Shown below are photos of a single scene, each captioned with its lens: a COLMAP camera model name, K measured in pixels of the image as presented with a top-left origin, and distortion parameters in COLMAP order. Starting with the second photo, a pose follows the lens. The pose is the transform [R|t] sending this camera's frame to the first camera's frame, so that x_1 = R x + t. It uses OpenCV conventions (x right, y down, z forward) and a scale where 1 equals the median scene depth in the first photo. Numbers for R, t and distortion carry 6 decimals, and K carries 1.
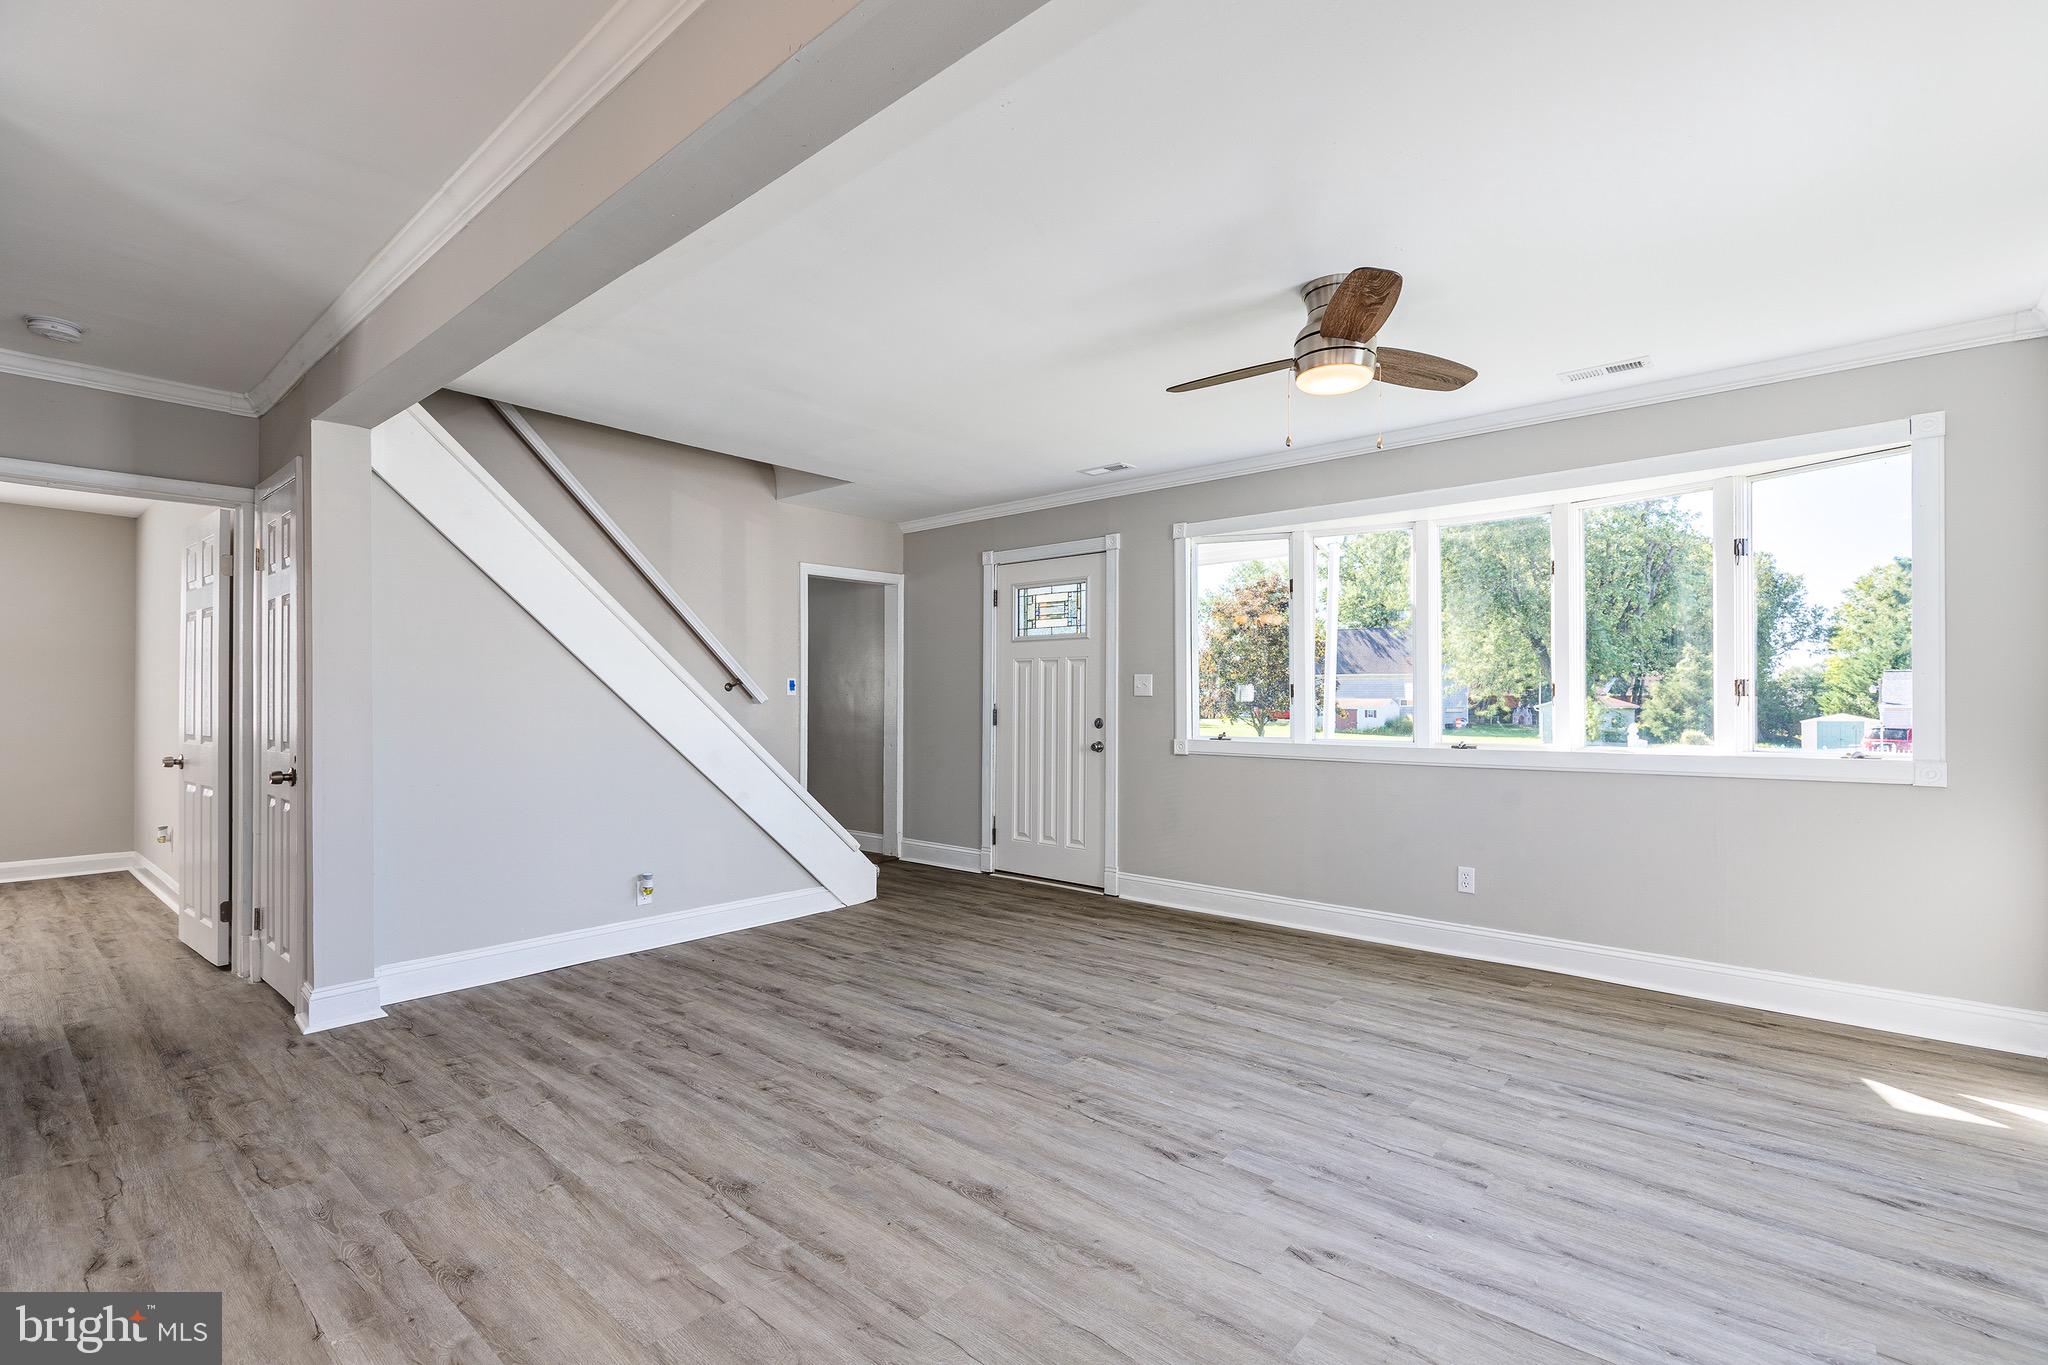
lens RADIAL K [[920.8, 0, 1038.9], [0, 920.8, 688.8], [0, 0, 1]] dist [0.010773, -0.001022]
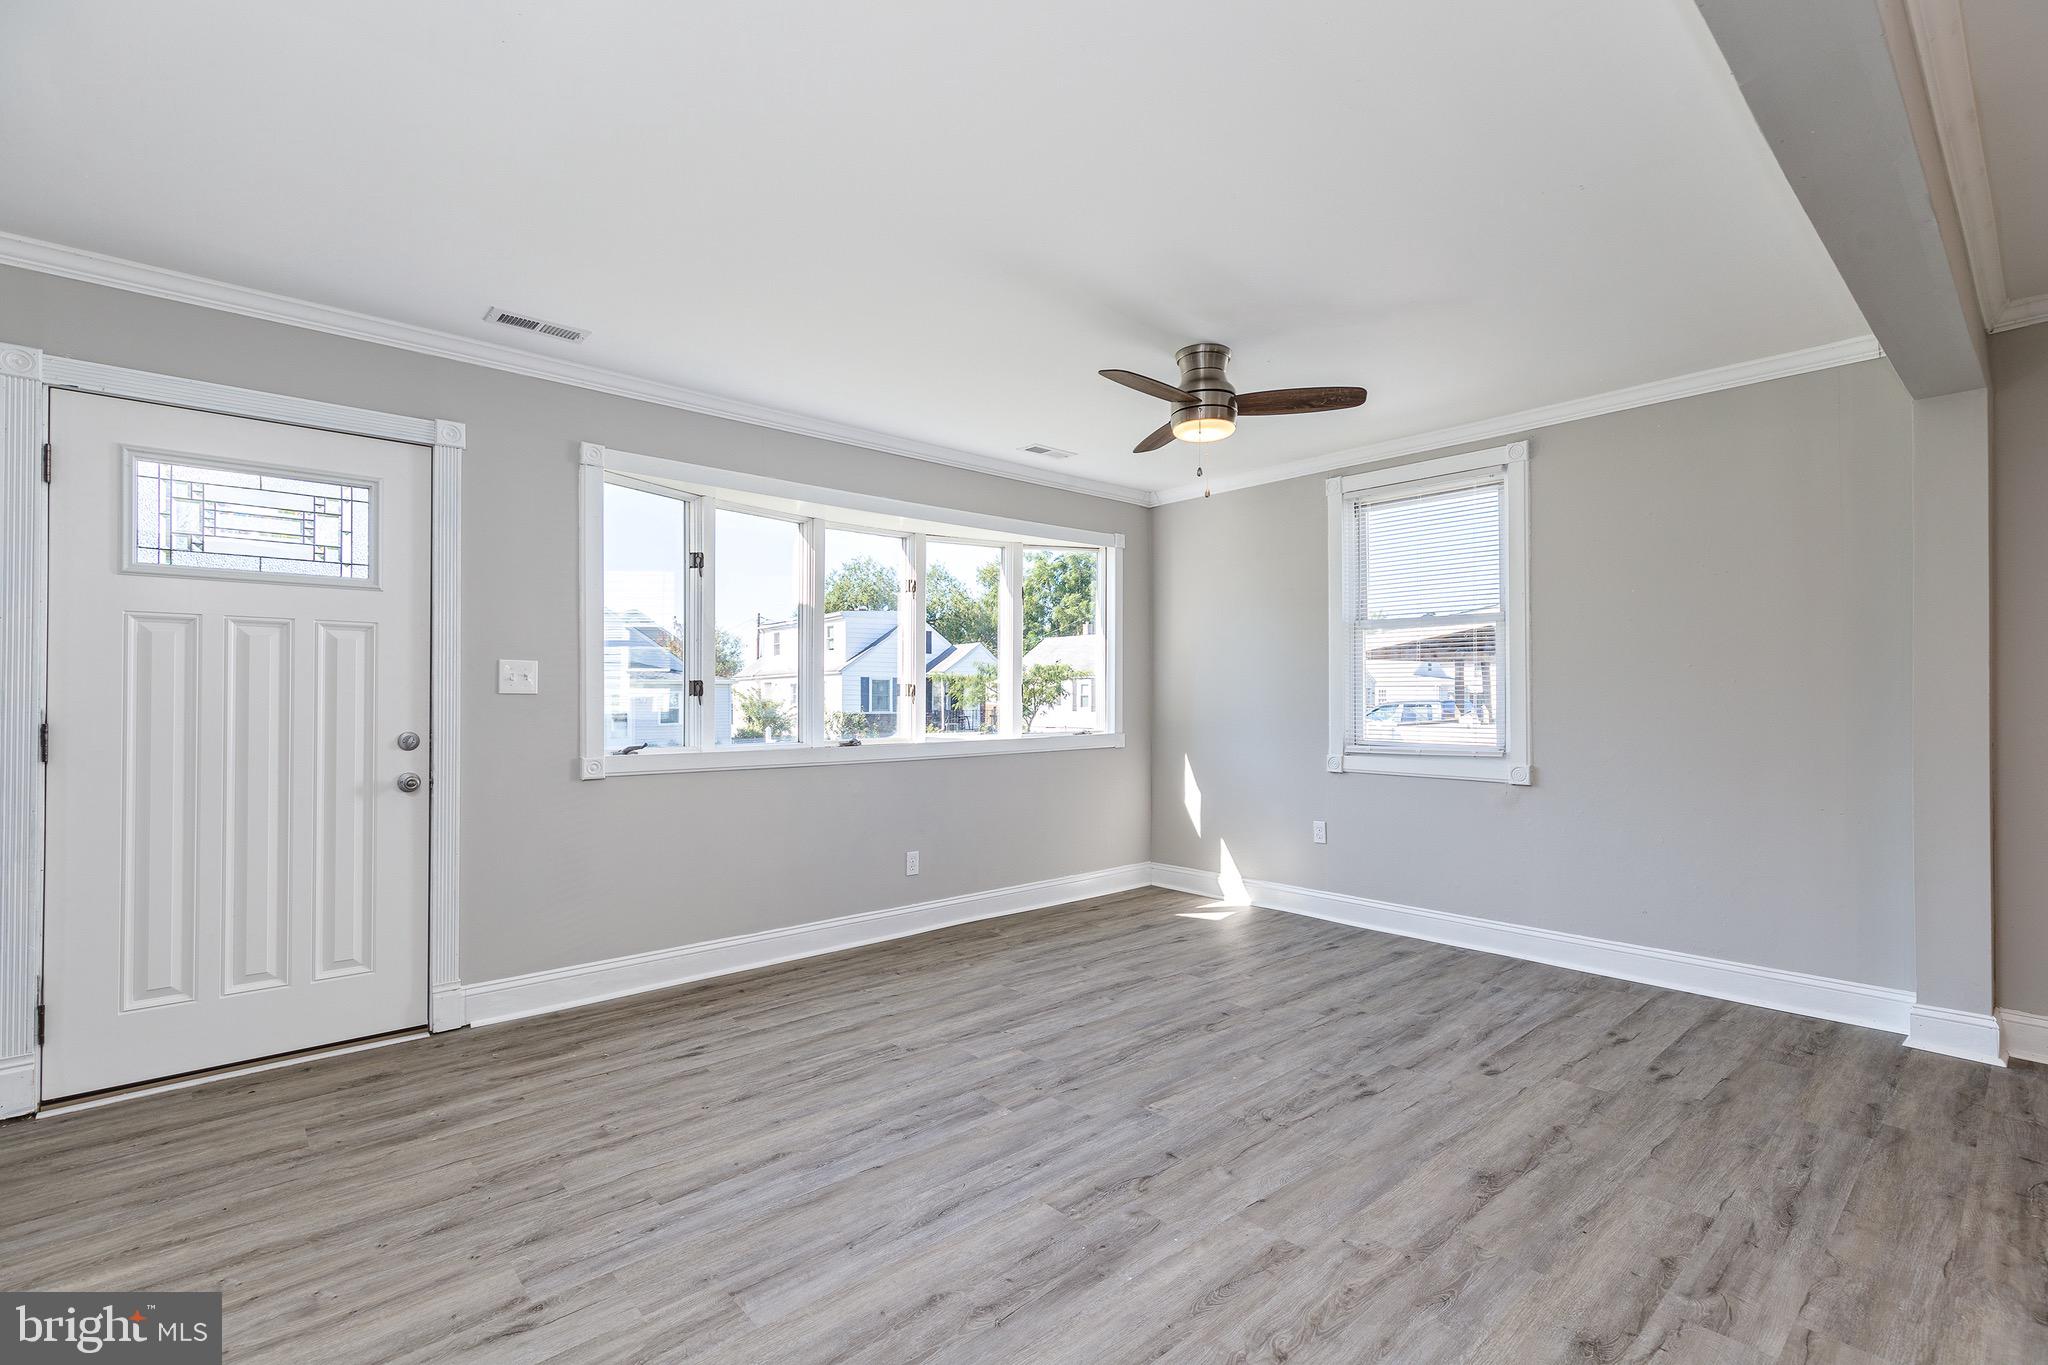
lens RADIAL K [[920.8, 0, 1029.2], [0, 920.8, 692.8], [0, 0, 1]] dist [0.010773, -0.001022]
pose [[0.135941, 0.005730, 0.990700, -0.743957], [-0.010626, 0.999934, -0.004325, 0.009627], [-0.990660, -0.009939, 0.135993, 0.886928]]
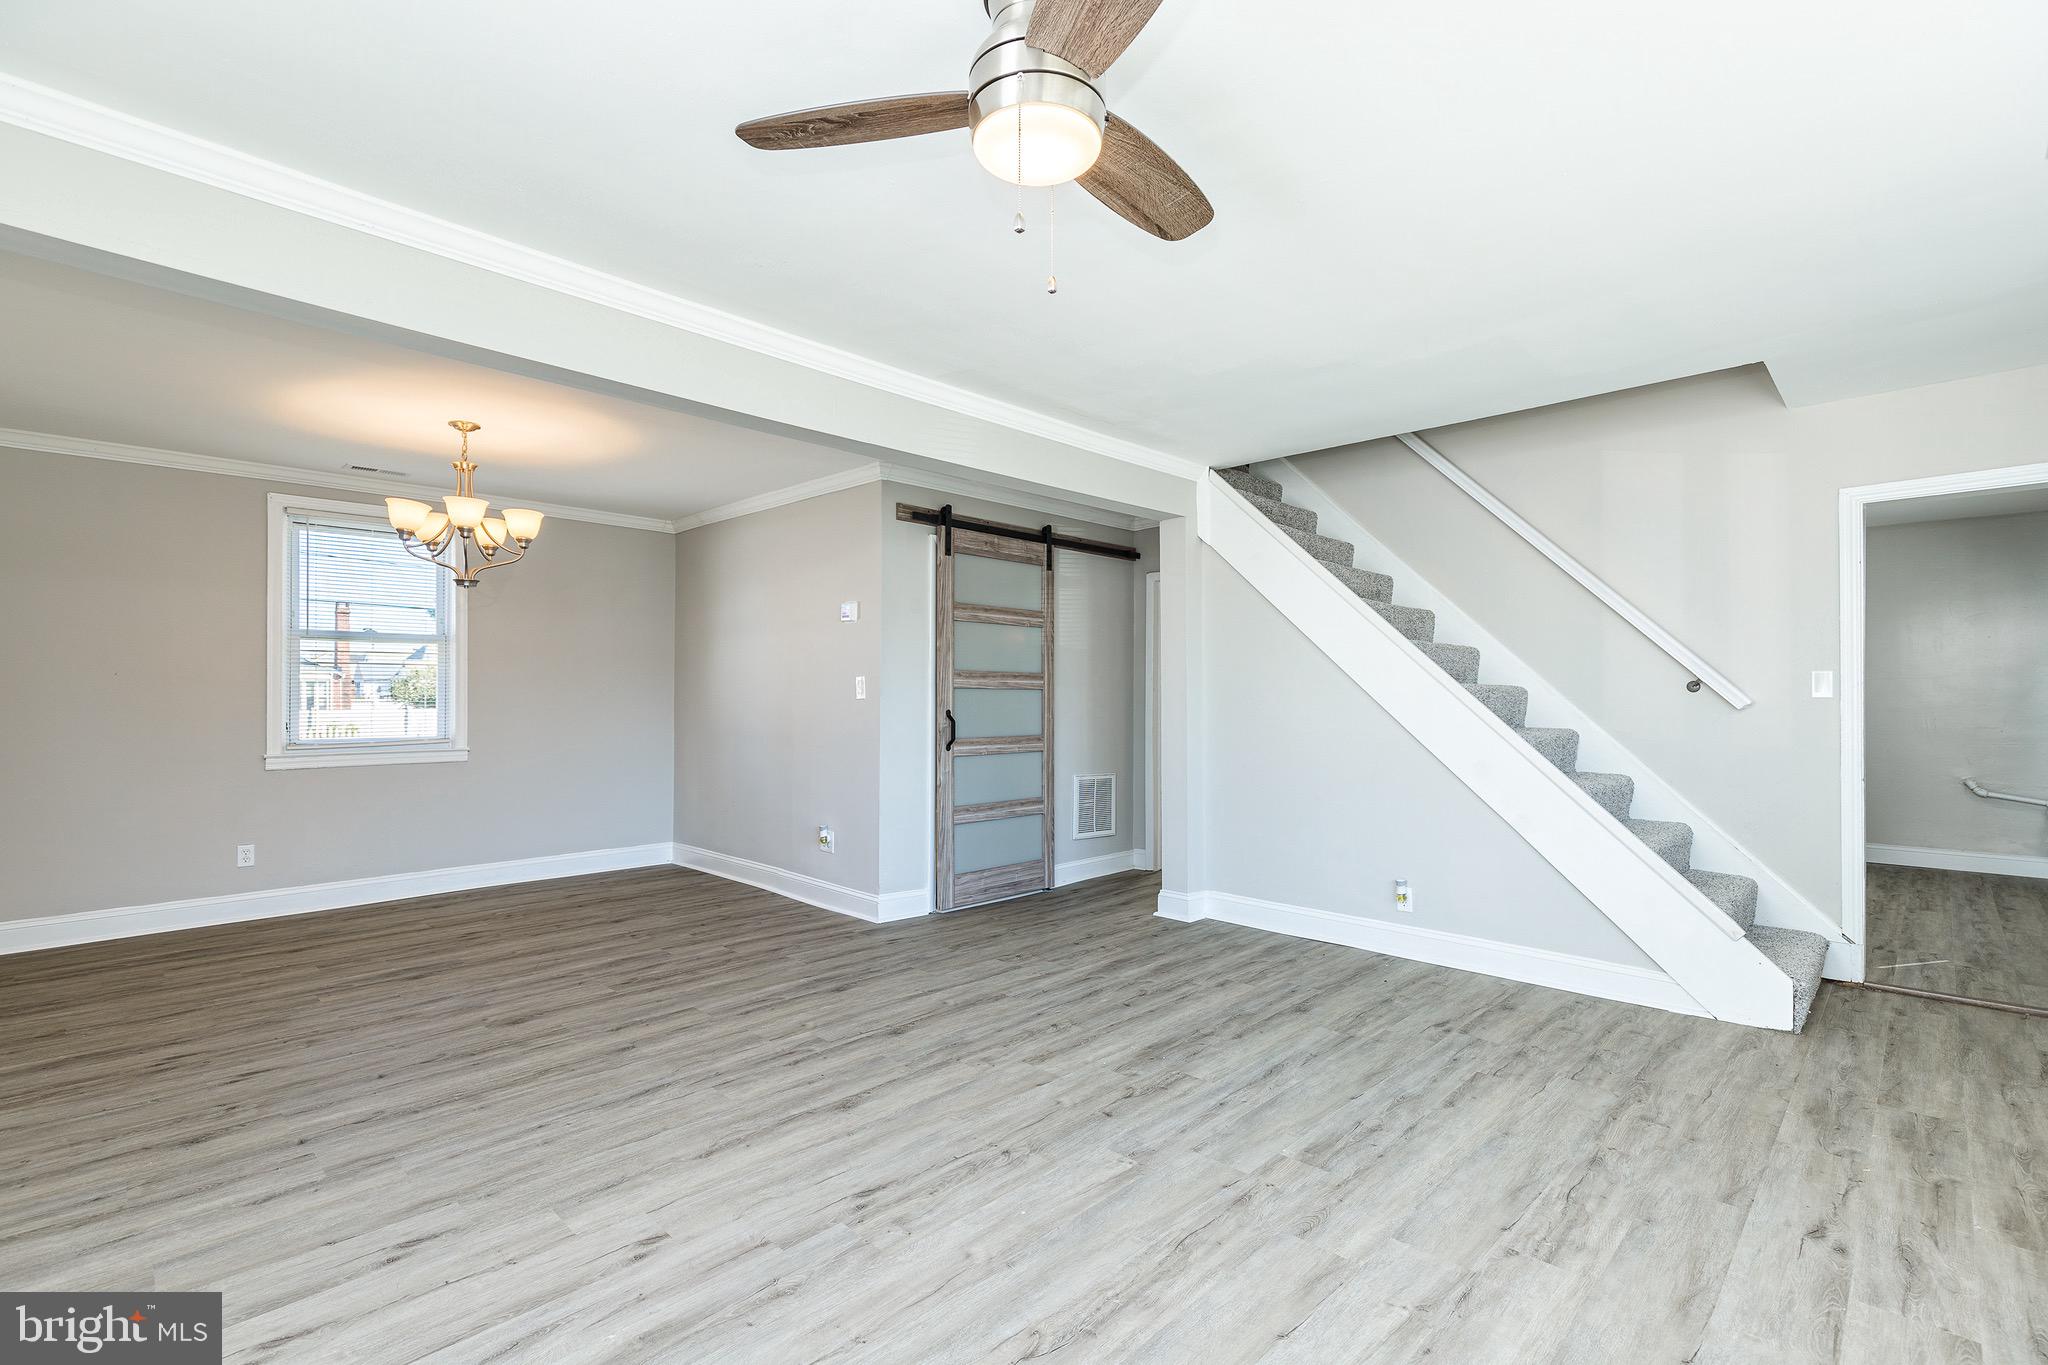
lens RADIAL K [[920.8, 0, 1026.6], [0, 920.8, 688.8], [0, 0, 1]] dist [0.010773, -0.001022]
pose [[-0.071922, -0.011373, -0.997345, 0.747116], [0.012638, 0.999844, -0.012312, 0.006334], [0.997330, -0.013490, -0.071767, 0.864750]]
